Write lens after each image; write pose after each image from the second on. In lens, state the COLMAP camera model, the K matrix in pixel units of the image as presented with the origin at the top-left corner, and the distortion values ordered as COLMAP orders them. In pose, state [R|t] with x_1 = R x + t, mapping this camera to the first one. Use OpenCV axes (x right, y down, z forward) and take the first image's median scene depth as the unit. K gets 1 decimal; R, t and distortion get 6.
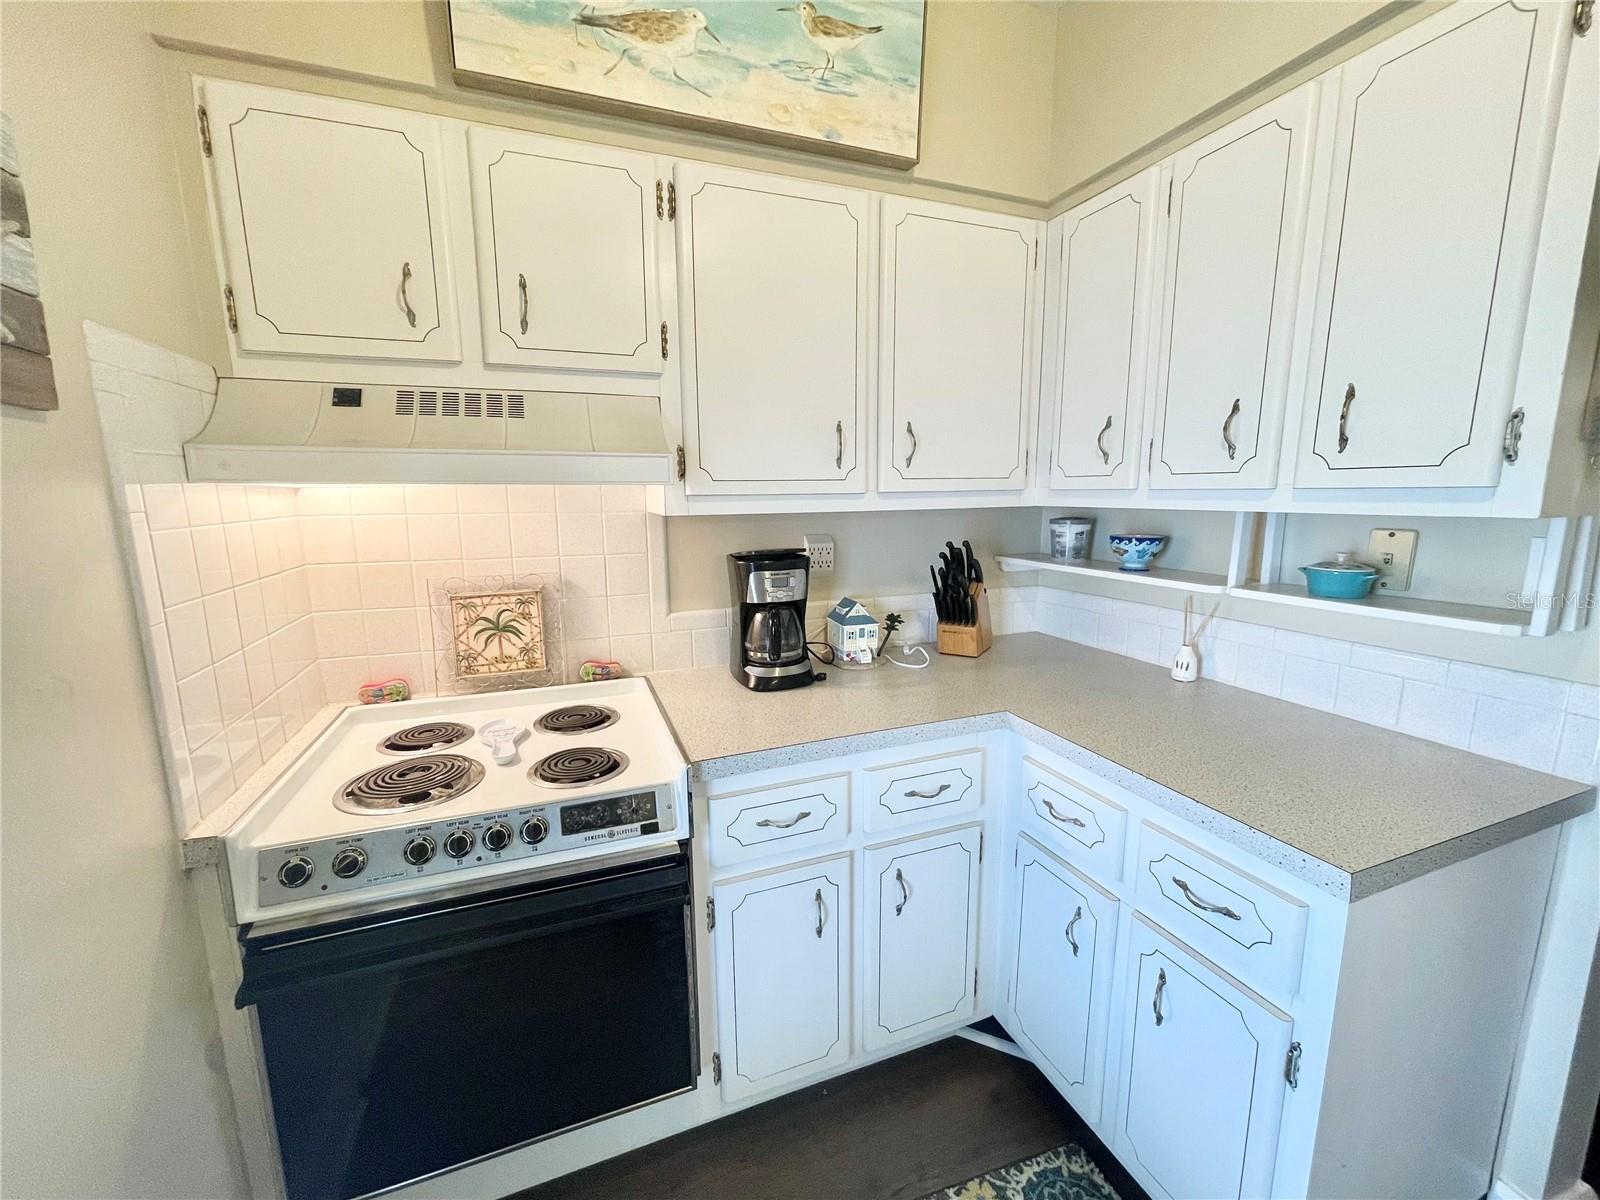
lens RADIAL K [[641.9, 0, 797.6], [0, 641.9, 599.1], [0, 0, 1]] dist [-0.007052, 0.000702]
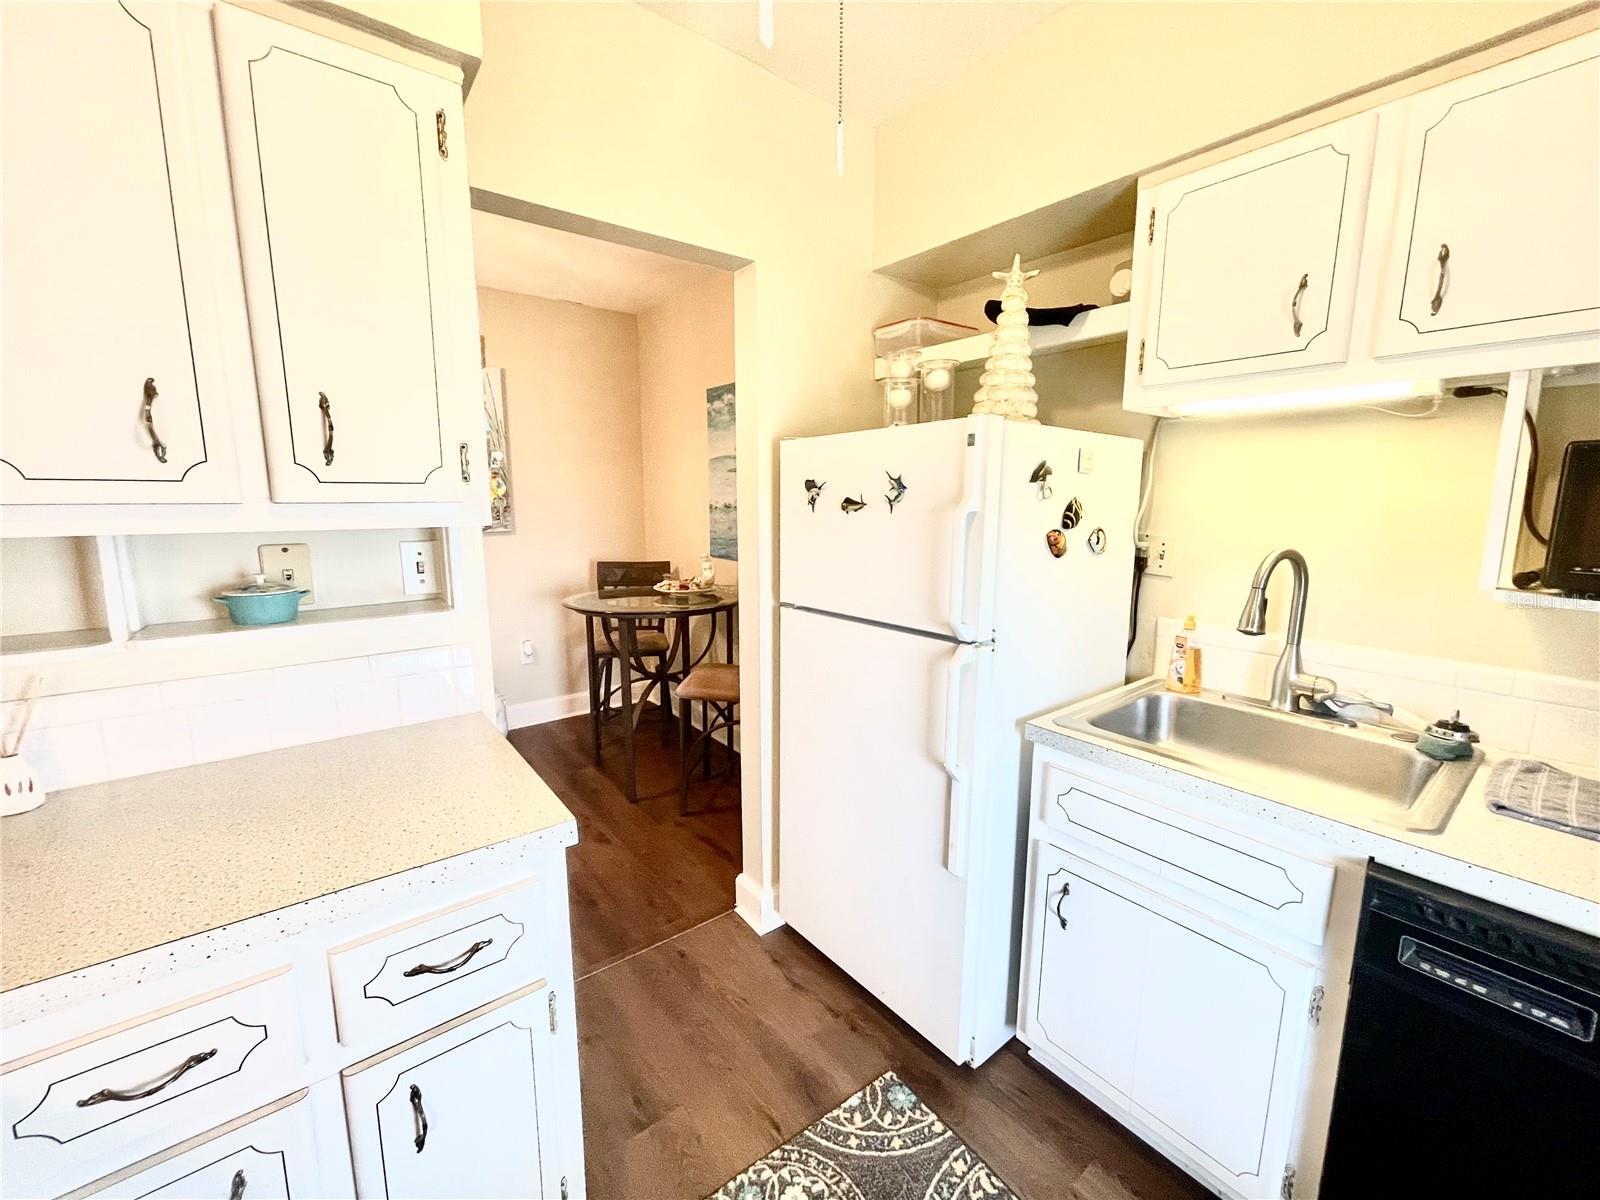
lens RADIAL K [[641.9, 0, 800.2], [0, 641.9, 601.9], [0, 0, 1]] dist [-0.007052, 0.000702]
pose [[-0.293729, -0.143967, 0.944985, -0.204219], [0.160343, 0.967165, 0.197185, -0.082095], [-0.942345, 0.209440, -0.261000, 0.478690]]
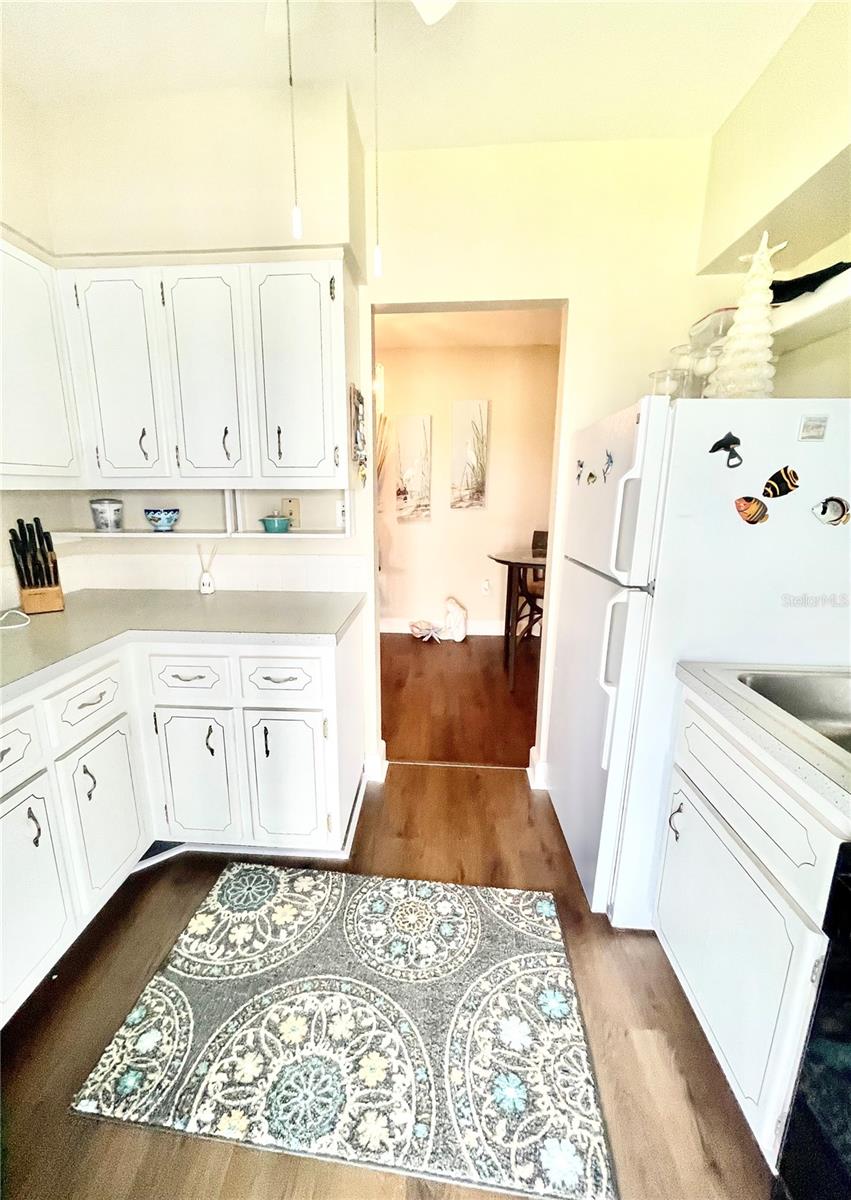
lens RADIAL K [[485.9, 0, 398.7], [0, 485.9, 608.4], [0, 0, 1]] dist [-0.008900, 0.000179]
pose [[0.434902, -0.198900, 0.878236, -0.366649], [0.143207, 0.978165, 0.150616, 0.051499], [-0.889017, 0.060267, 0.453890, -0.036498]]
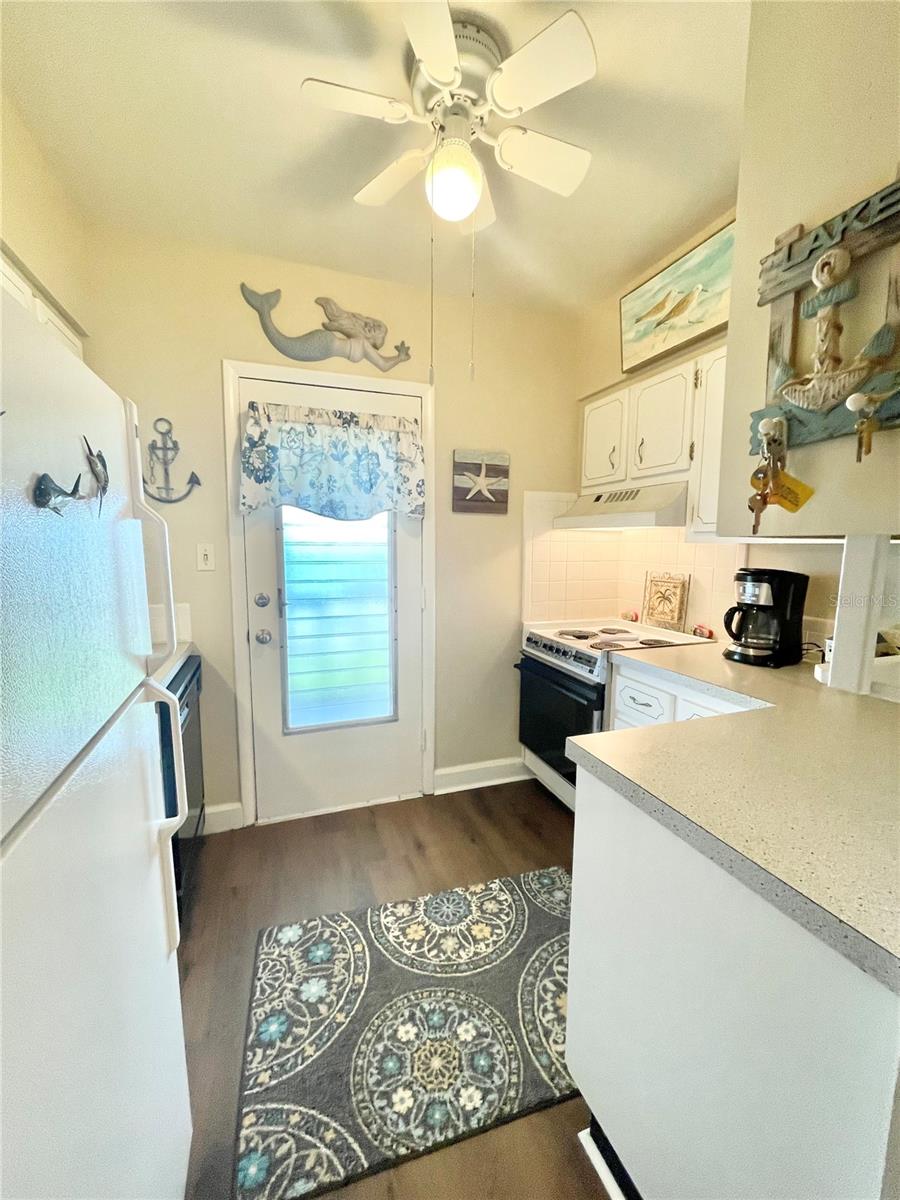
lens RADIAL K [[481.4, 0, 449.9], [0, 481.4, 595.3], [0, 0, 1]] dist [-0.007052, 0.000702]
pose [[-0.013587, 0.115702, -0.993191, 1.251297], [-0.170060, 0.978544, 0.116322, -0.028603], [0.985340, 0.170483, 0.006381, 0.354565]]
